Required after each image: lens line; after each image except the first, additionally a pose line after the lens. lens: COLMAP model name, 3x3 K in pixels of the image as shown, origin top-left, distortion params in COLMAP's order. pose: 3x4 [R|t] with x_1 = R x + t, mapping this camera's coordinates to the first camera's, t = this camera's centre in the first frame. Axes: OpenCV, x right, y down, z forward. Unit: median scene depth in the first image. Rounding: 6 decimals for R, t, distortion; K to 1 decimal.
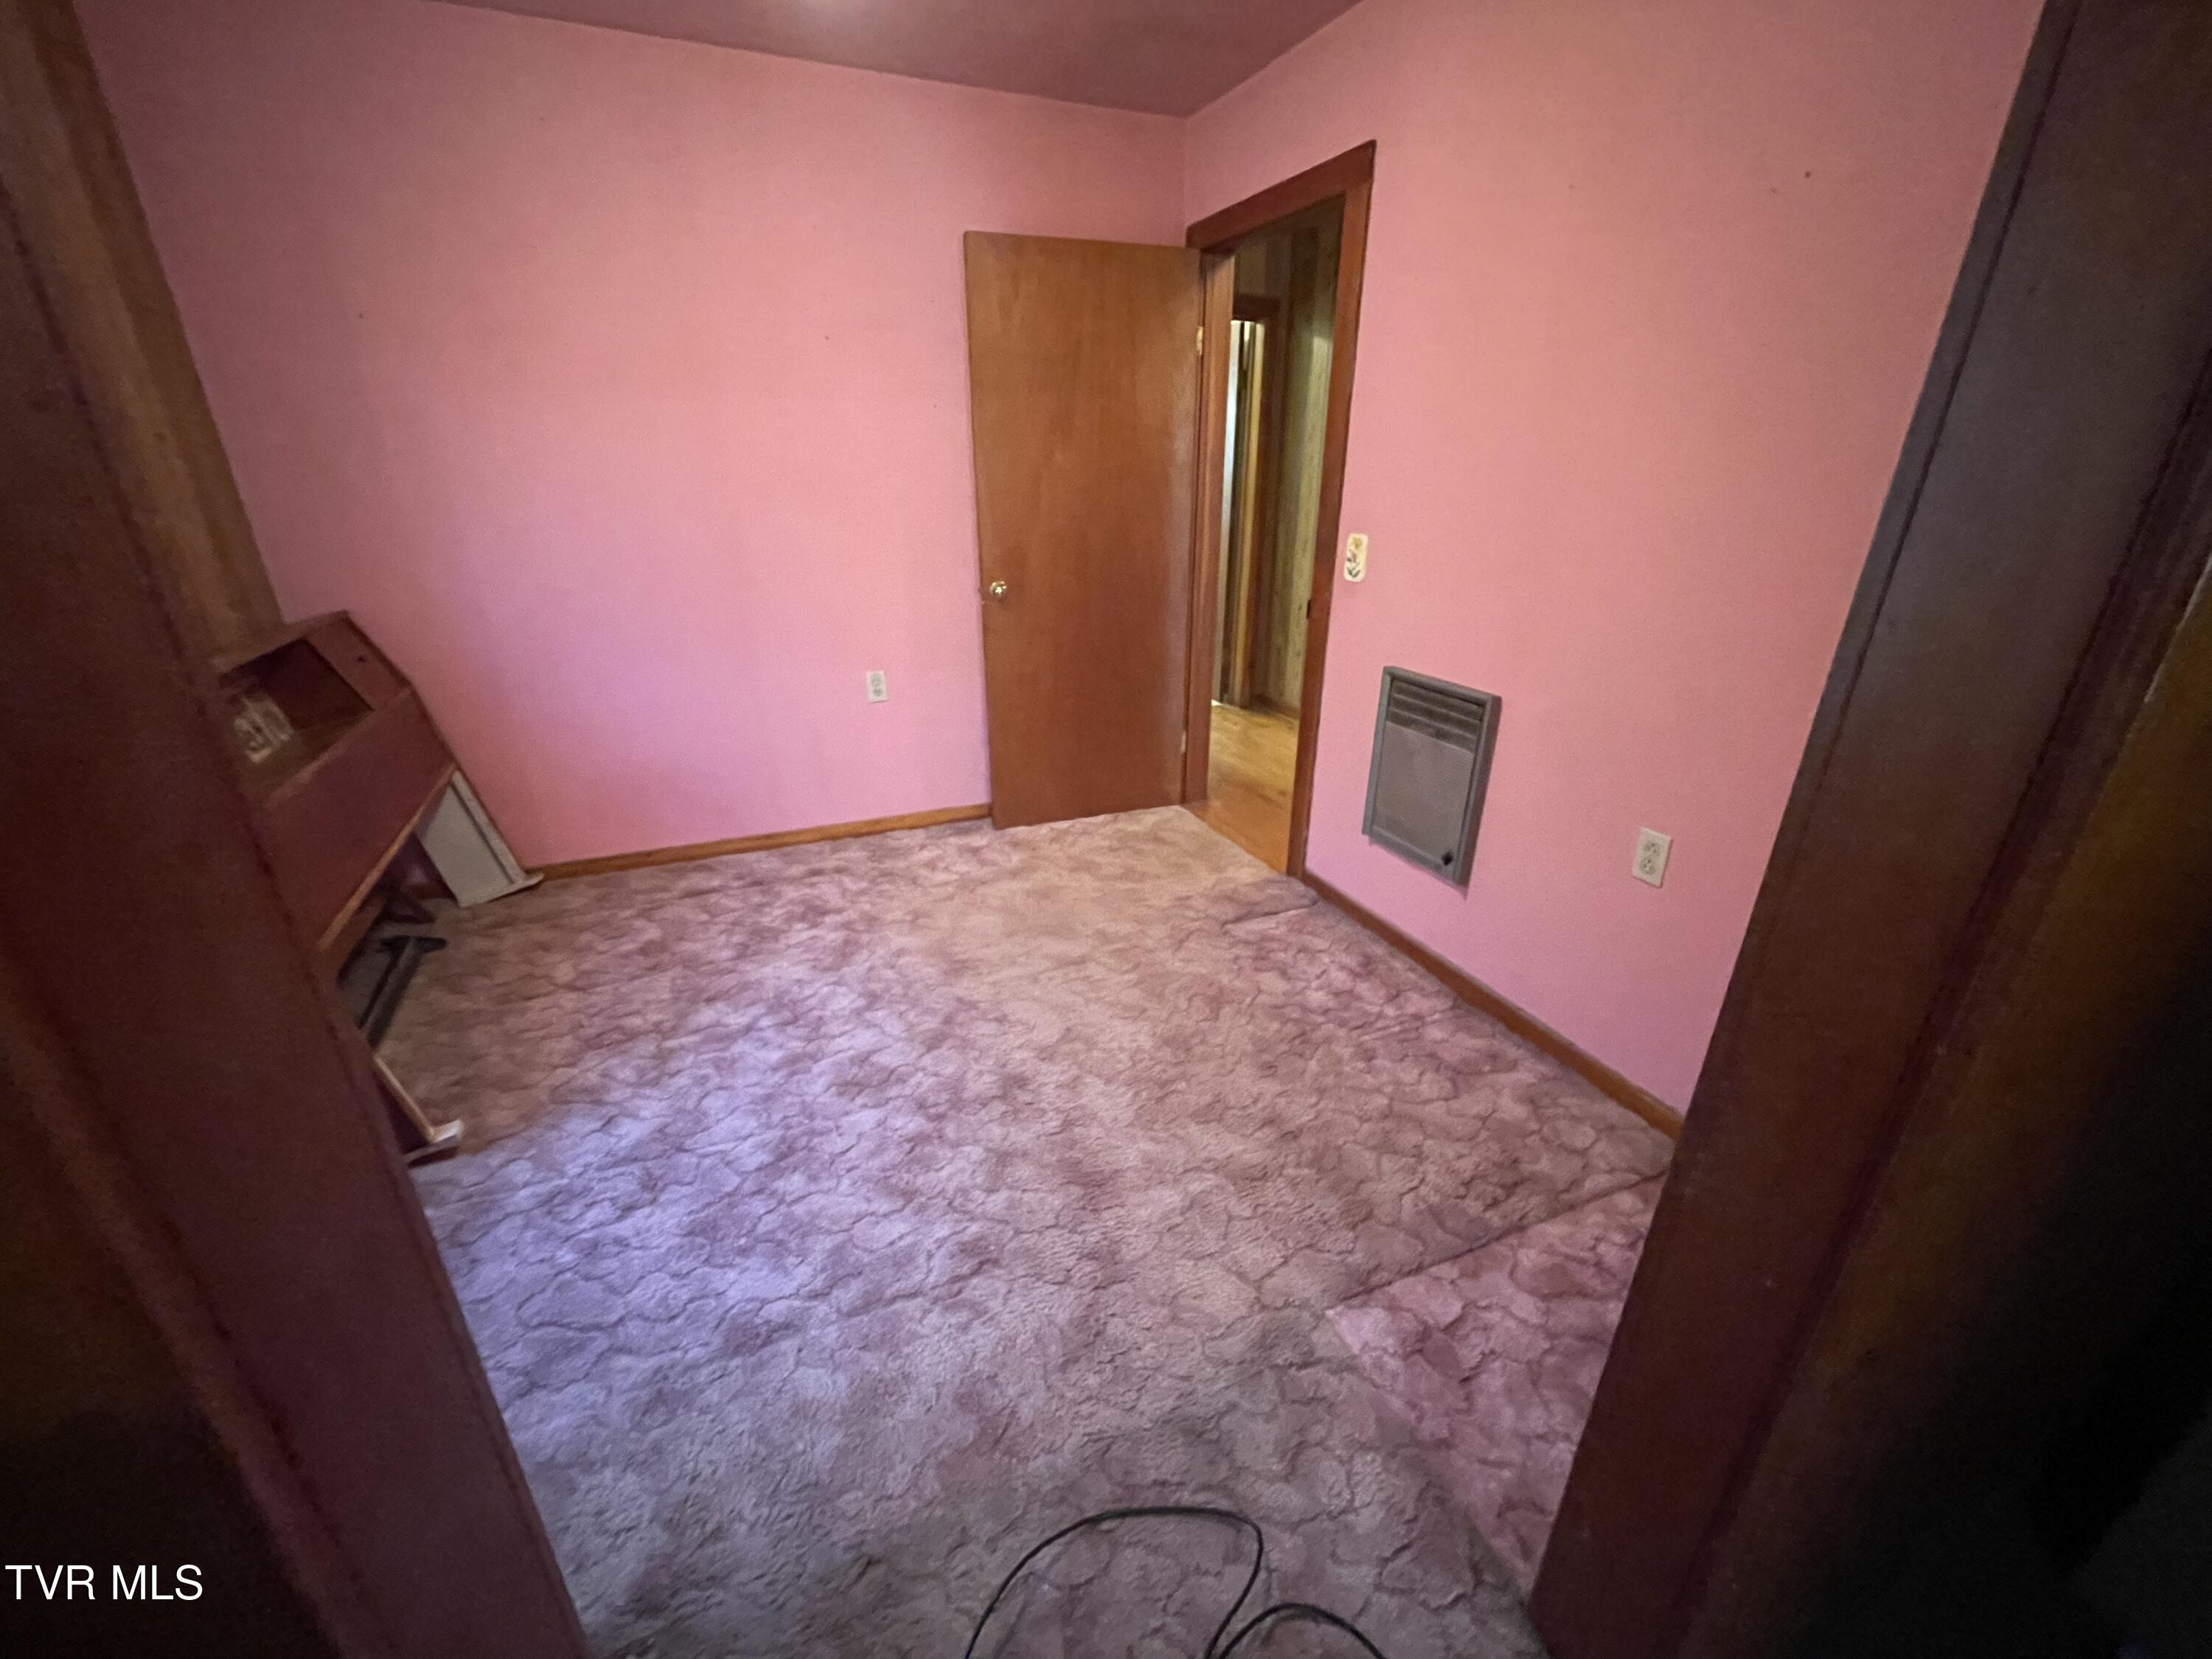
lens RADIAL K [[897.0, 0, 1097.0], [0, 897.0, 838.0], [0, 0, 1]] dist [-0.002730, -0.000187]
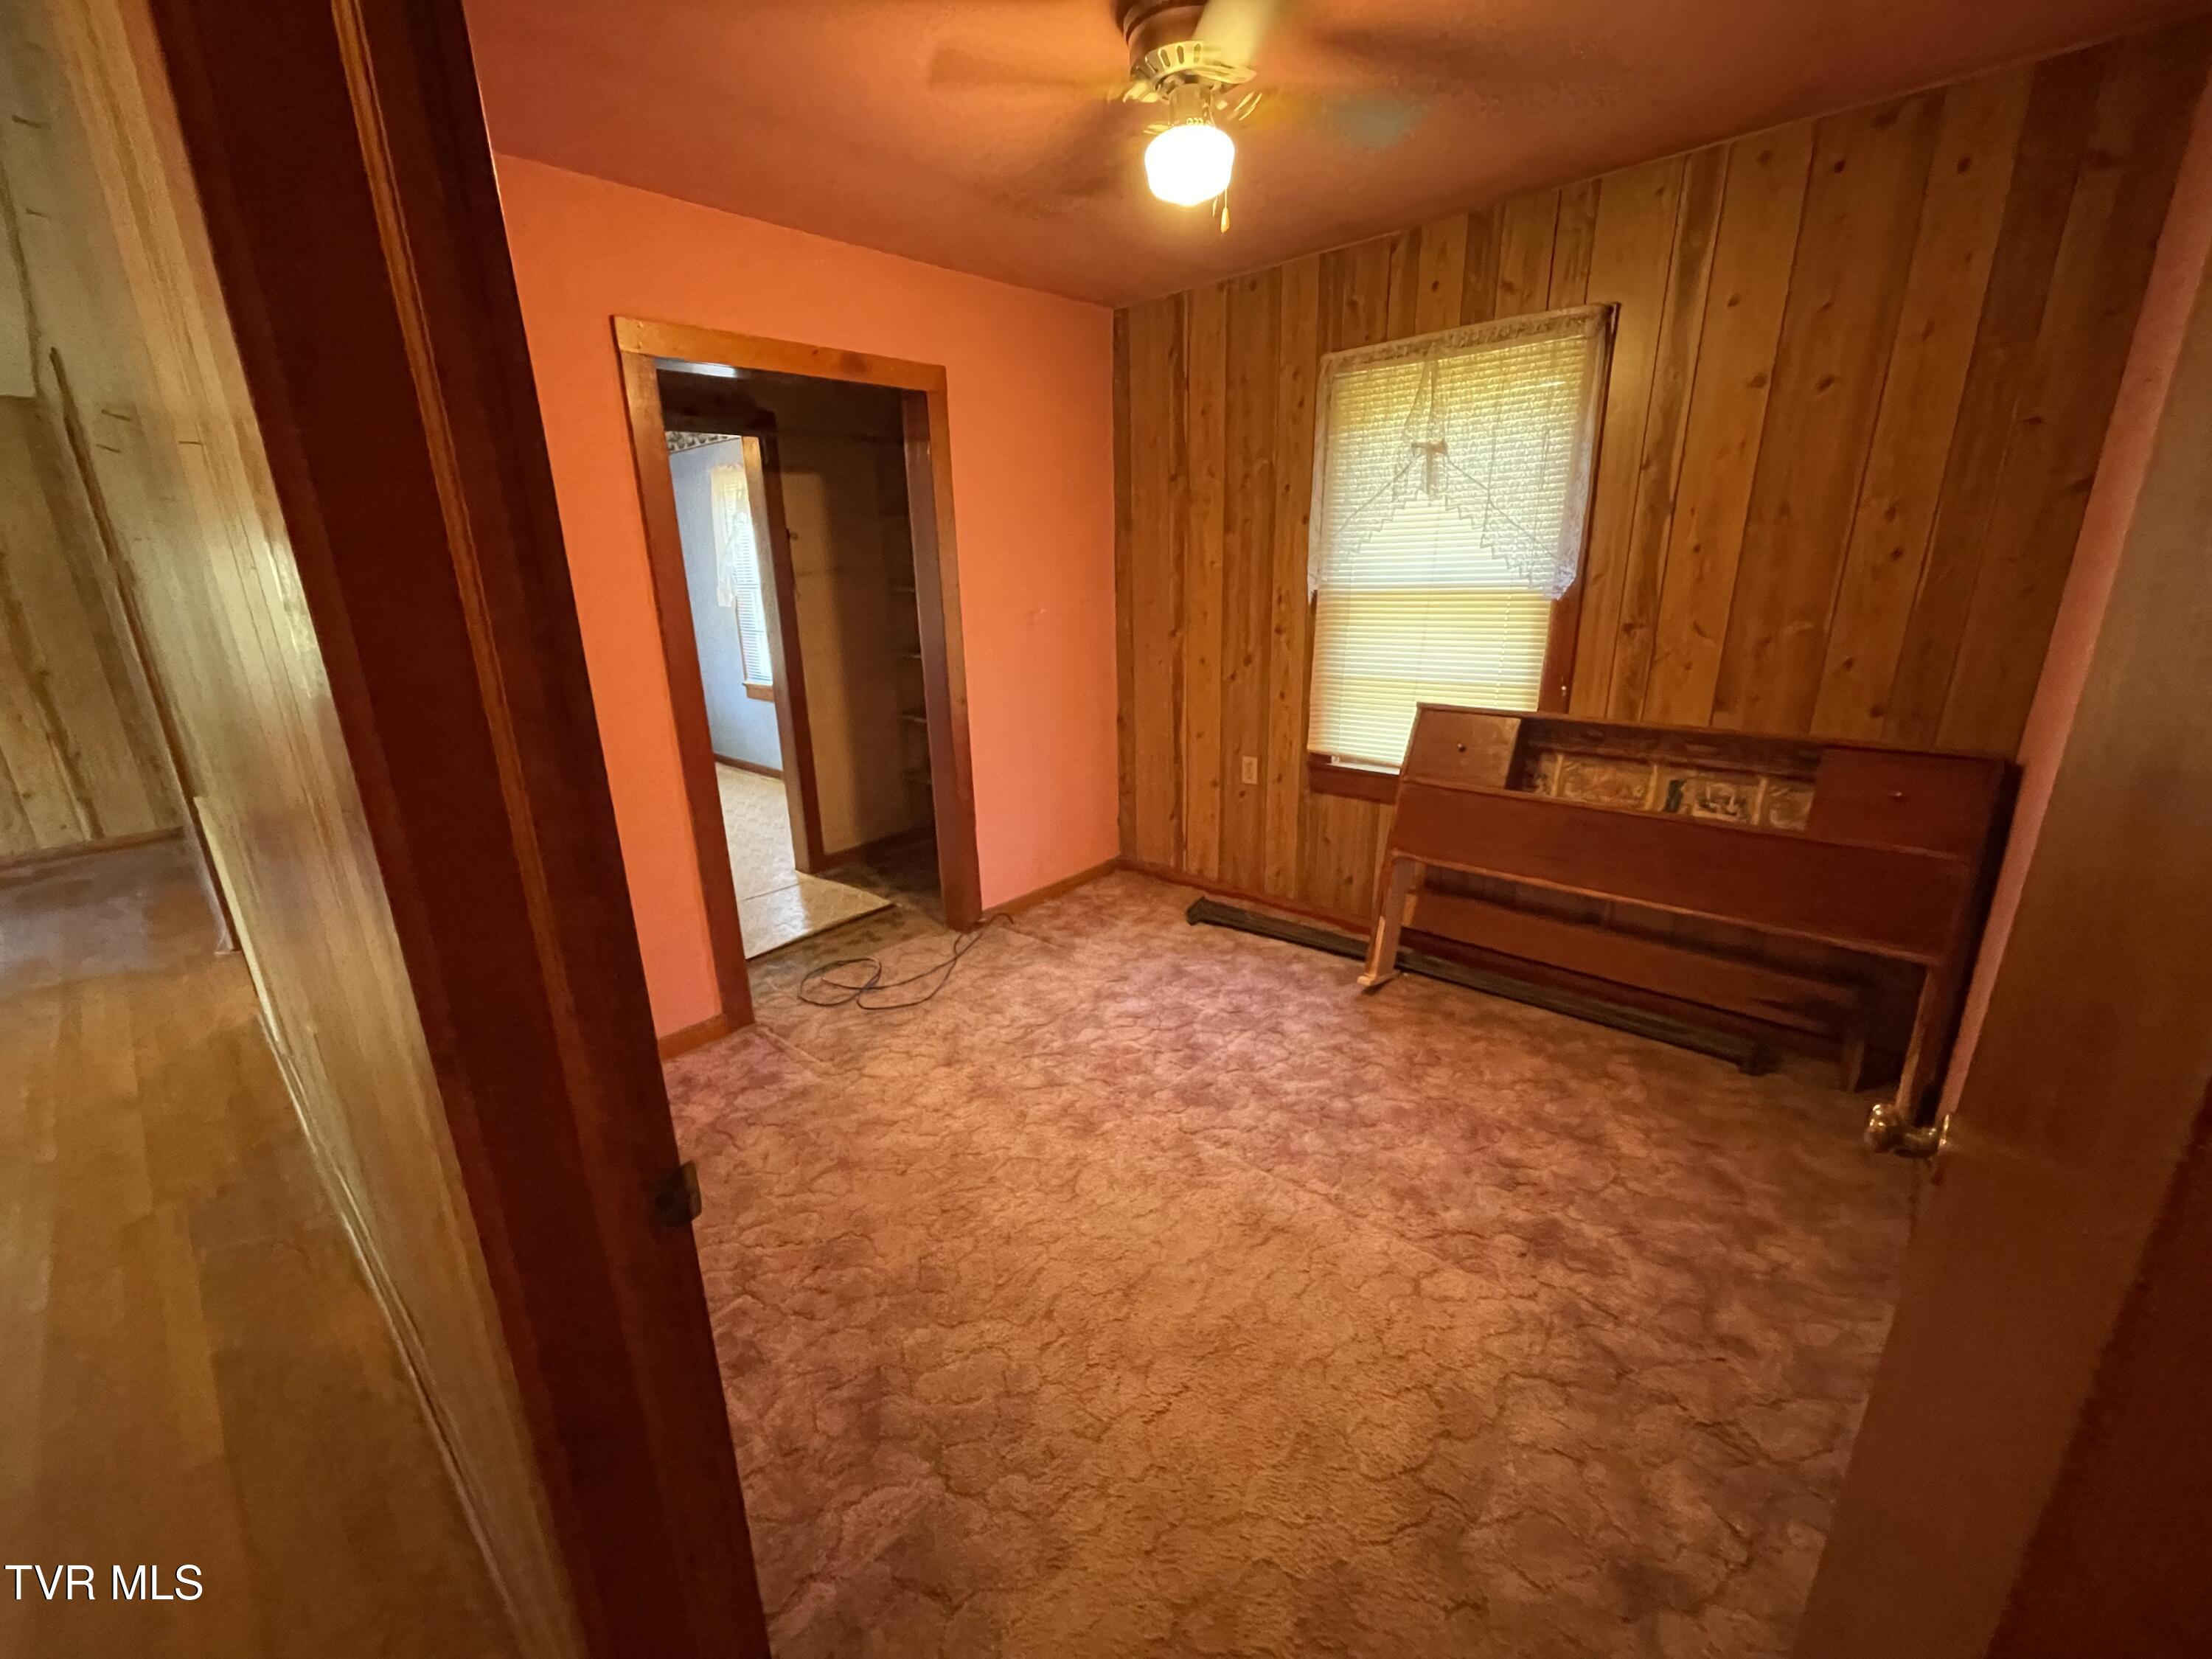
lens RADIAL K [[897.0, 0, 1097.0], [0, 897.0, 838.0], [0, 0, 1]] dist [-0.002730, -0.000187]
pose [[-0.908403, 0.145861, -0.391828, 0.271087], [-0.136780, 0.781923, 0.608184, -0.672650], [0.395089, 0.606071, -0.690350, 1.497503]]
